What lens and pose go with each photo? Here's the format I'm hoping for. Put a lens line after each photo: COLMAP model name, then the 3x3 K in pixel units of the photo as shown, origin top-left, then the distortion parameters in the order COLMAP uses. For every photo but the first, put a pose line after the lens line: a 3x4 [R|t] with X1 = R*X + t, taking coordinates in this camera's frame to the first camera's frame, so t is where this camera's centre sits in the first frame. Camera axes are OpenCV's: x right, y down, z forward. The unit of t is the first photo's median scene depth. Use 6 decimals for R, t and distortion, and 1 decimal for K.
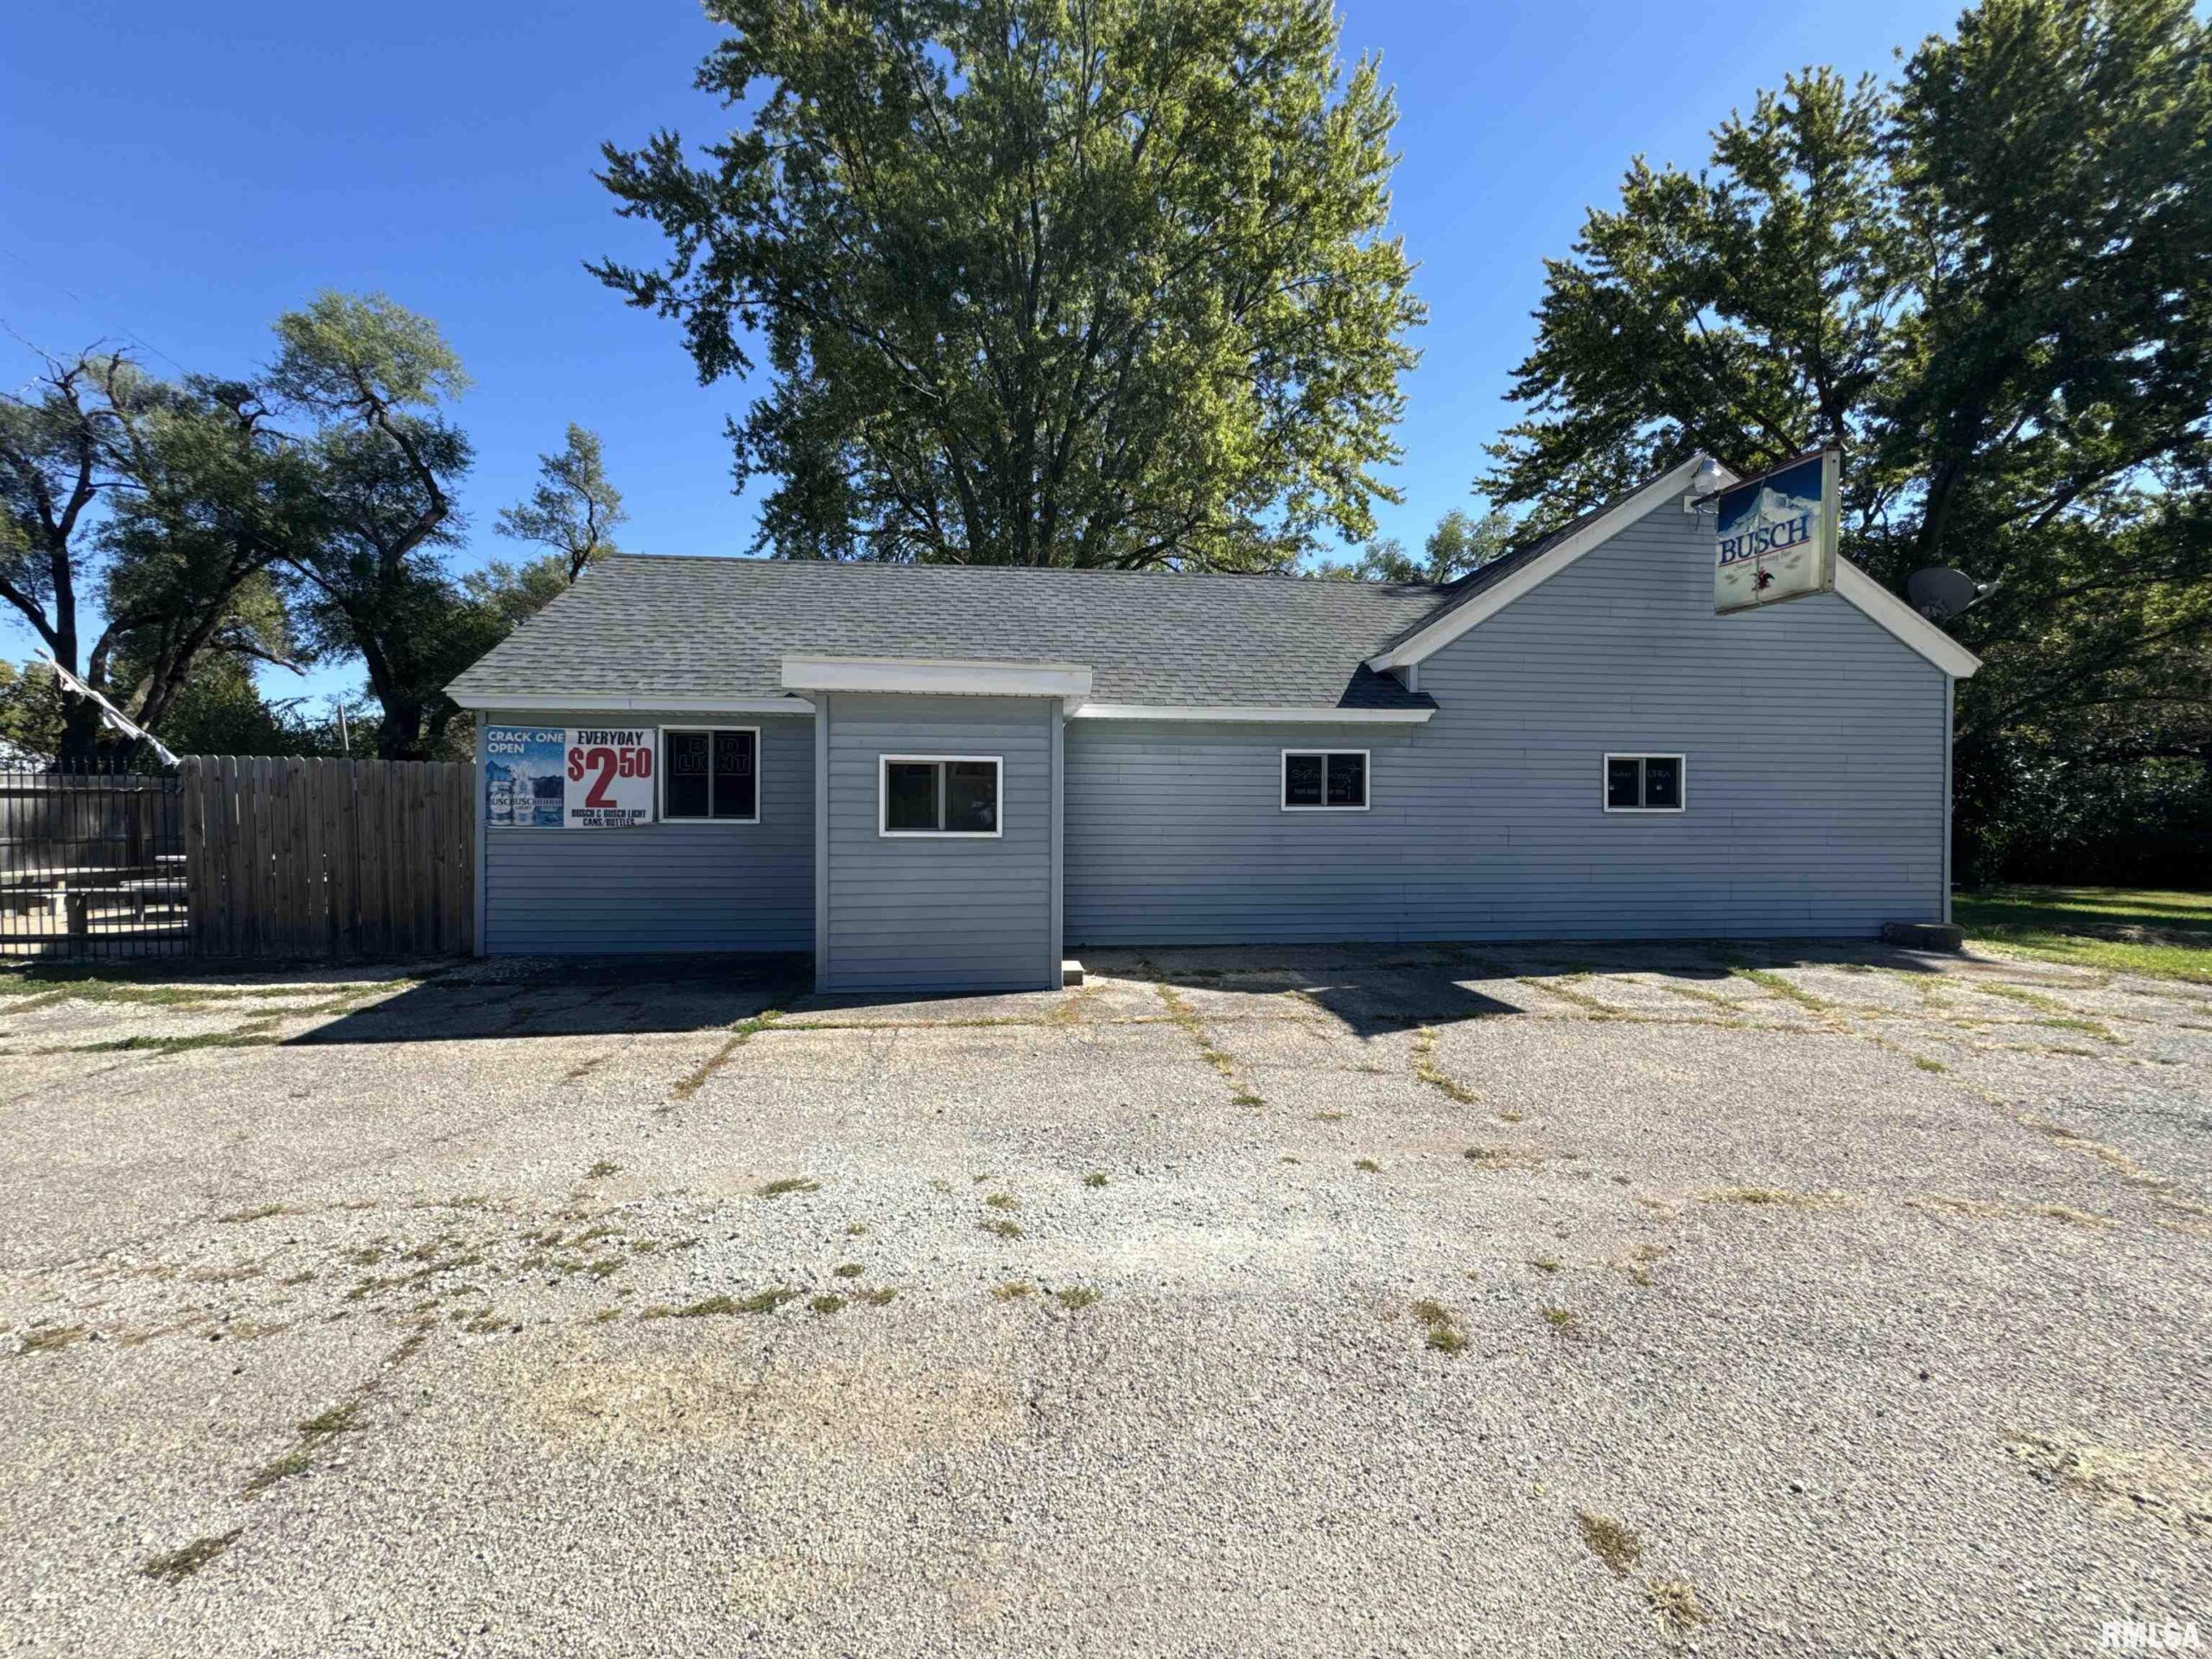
lens RADIAL K [[880.2, 0, 1106.0], [0, 880.2, 827.1], [0, 0, 1]] dist [-0.002039, 0.000121]
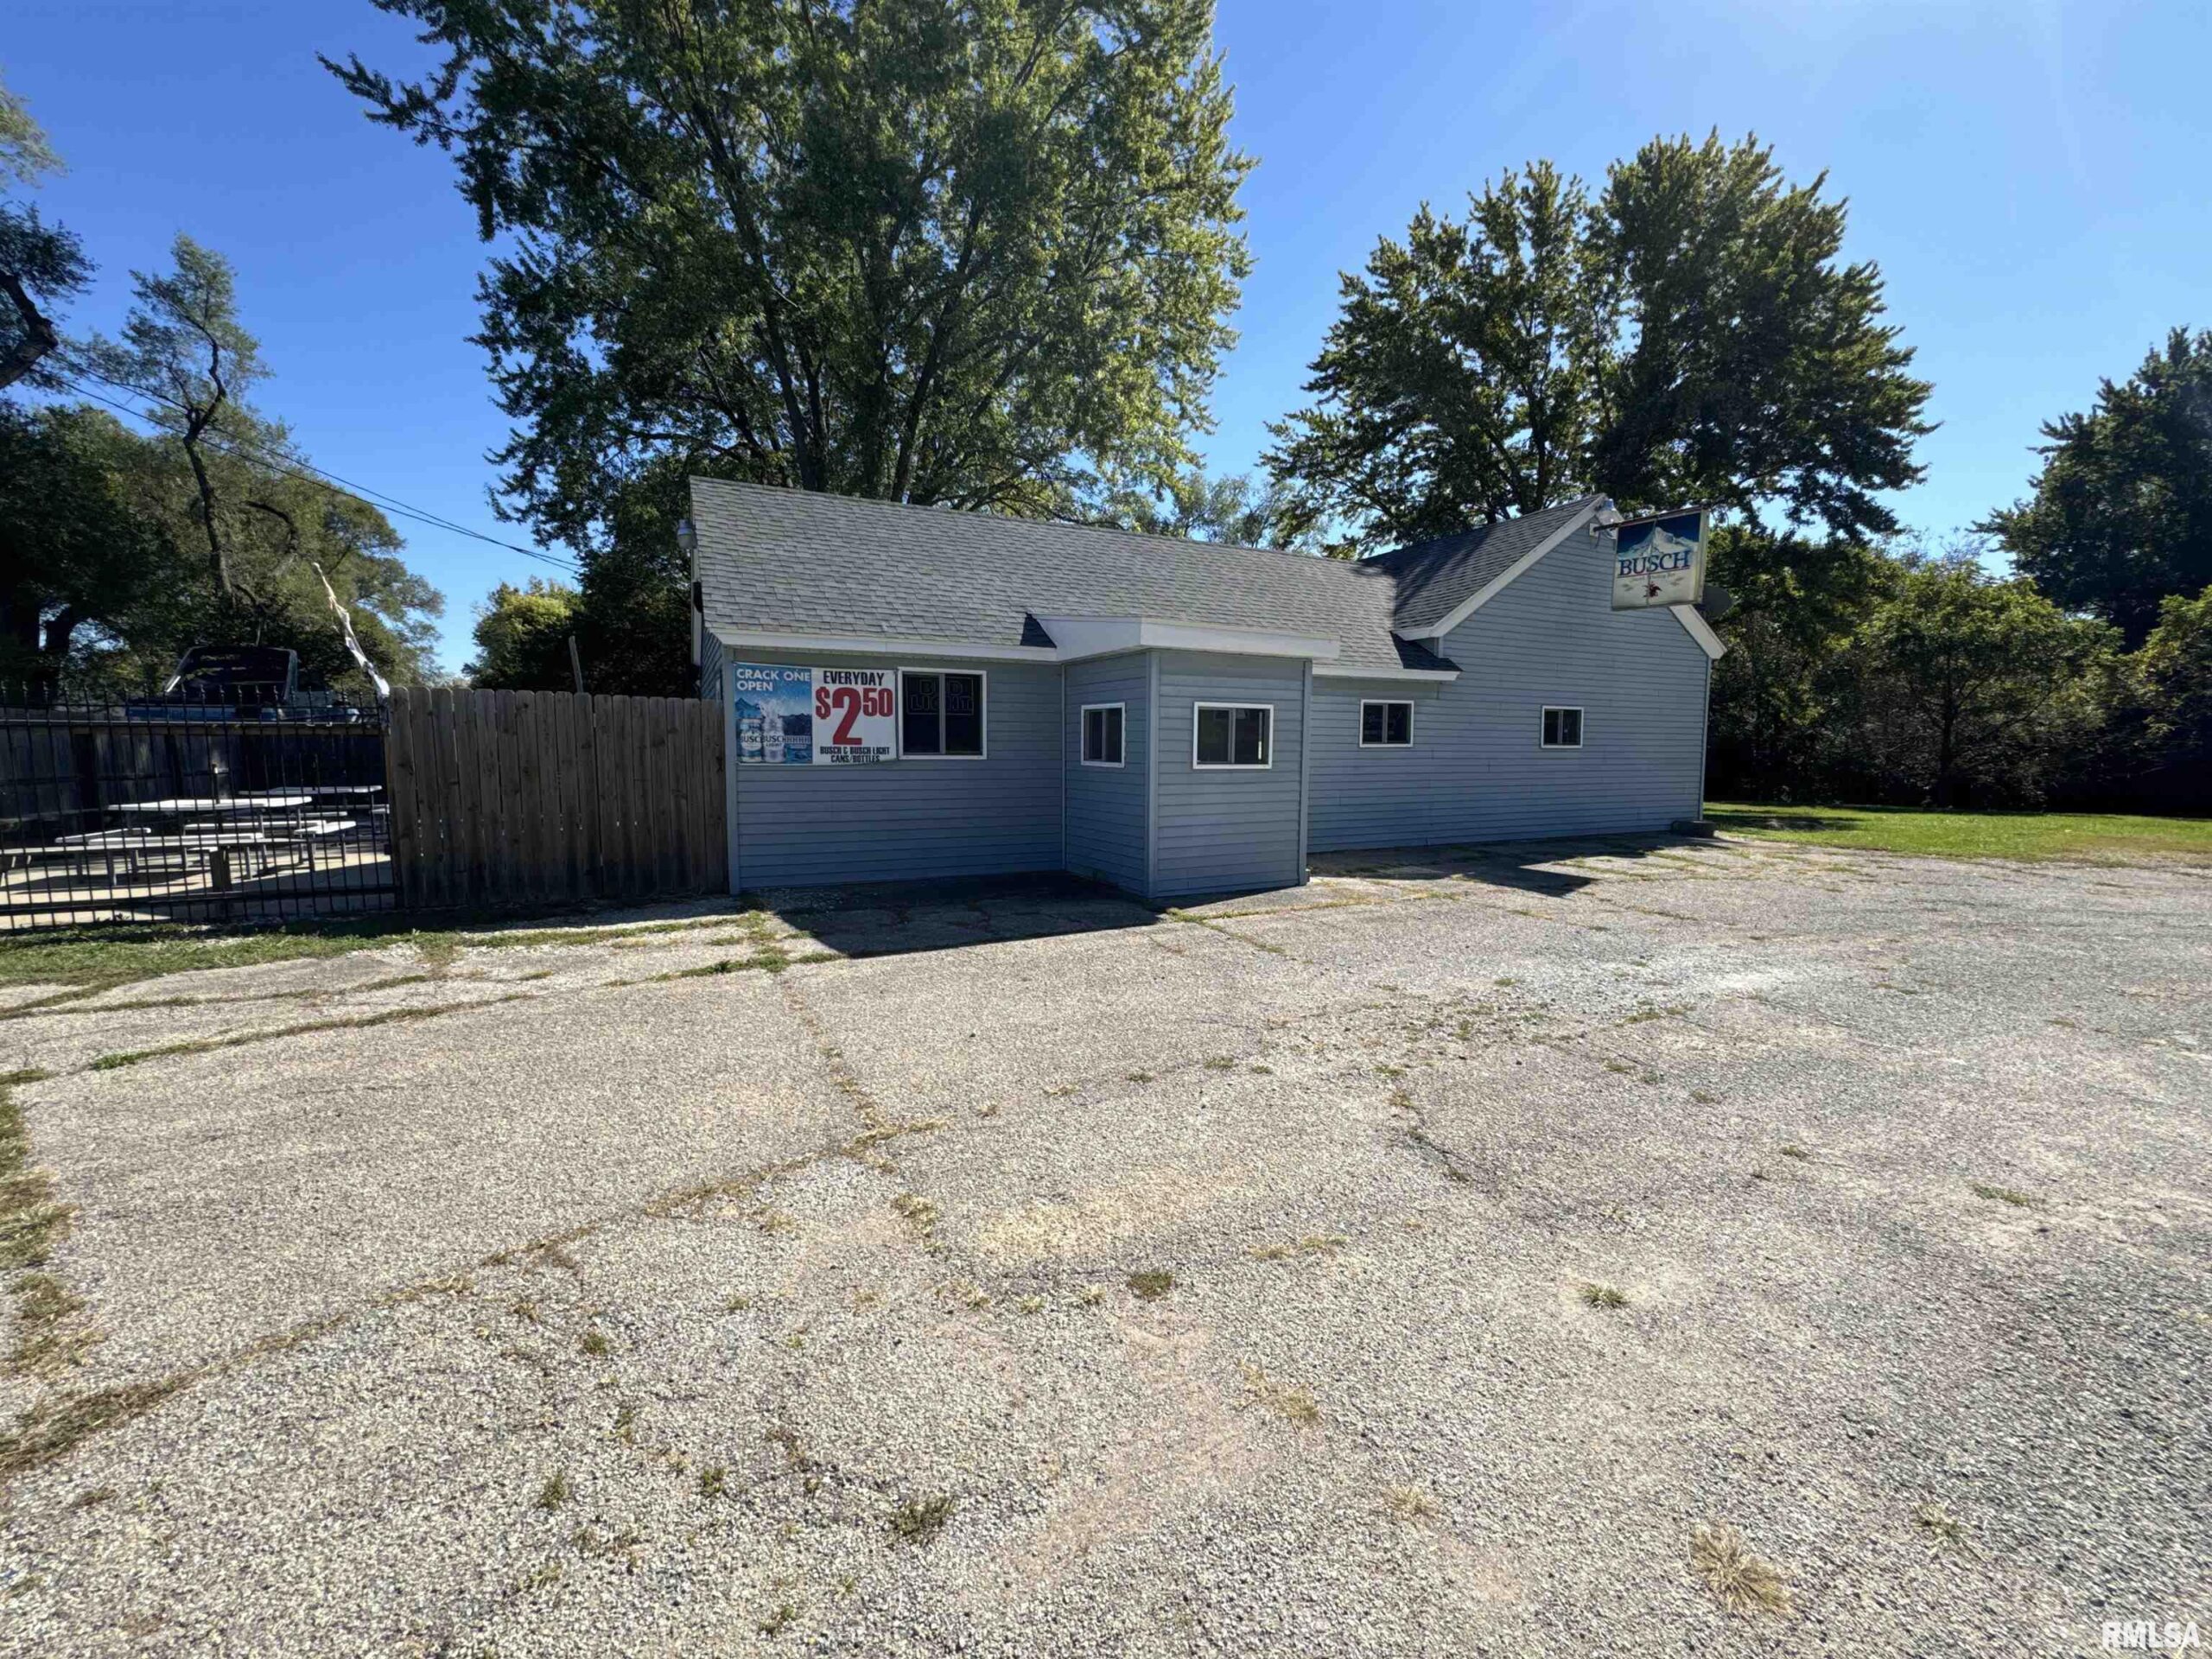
lens RADIAL K [[880.2, 0, 1106.0], [0, 880.2, 827.1], [0, 0, 1]] dist [-0.002039, 0.000121]
pose [[0.938205, -0.032342, 0.344567, -0.555447], [0.007259, 0.997244, 0.073838, 0.000278], [-0.346005, -0.066774, 0.935853, -0.082203]]
